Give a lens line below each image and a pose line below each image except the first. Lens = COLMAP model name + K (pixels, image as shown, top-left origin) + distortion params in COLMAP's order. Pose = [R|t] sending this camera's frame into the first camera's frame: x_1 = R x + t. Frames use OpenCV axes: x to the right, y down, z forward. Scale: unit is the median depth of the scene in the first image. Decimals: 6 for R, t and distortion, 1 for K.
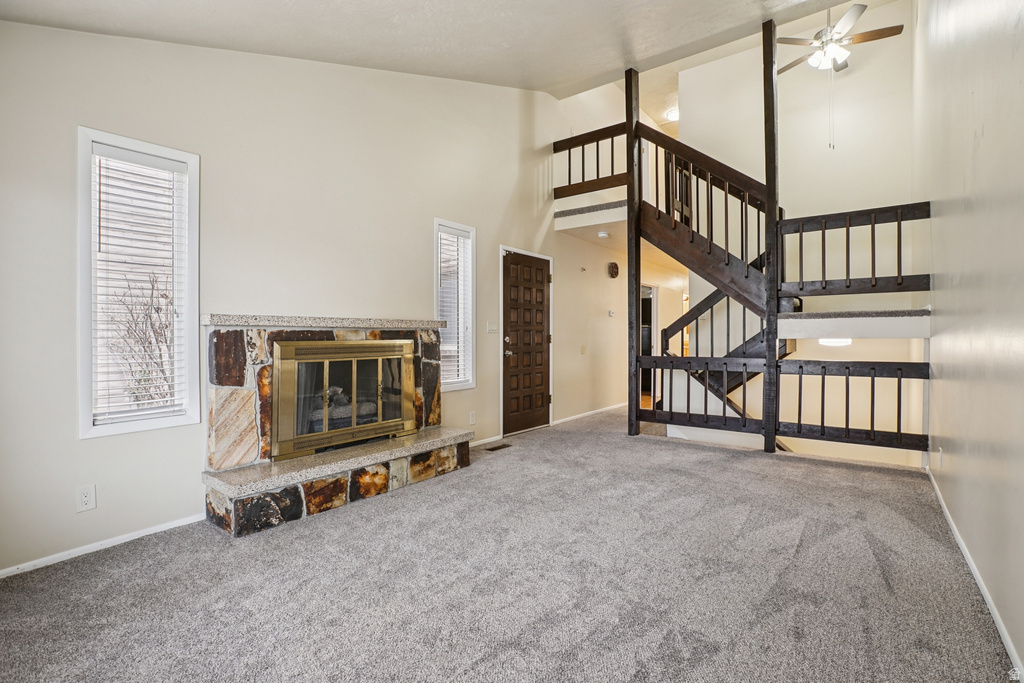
lens RADIAL K [[470.6, 0, 530.3], [0, 470.6, 341.3], [0, 0, 1]] dist [-0.035023, 0.010548]
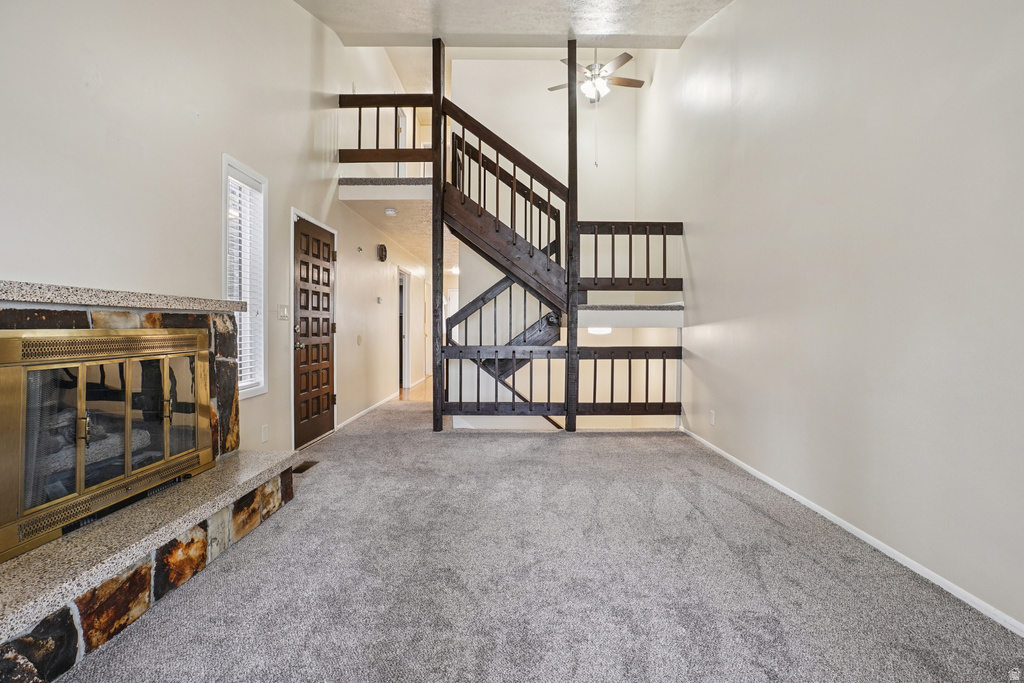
lens RADIAL K [[470.6, 0, 520.5], [0, 470.6, 332.0], [0, 0, 1]] dist [-0.035023, 0.010548]
pose [[0.806621, -0.002962, 0.591061, -0.276341], [0.001557, 0.999995, 0.002887, 0.001000], [-0.591067, -0.001409, 0.806622, 0.199517]]
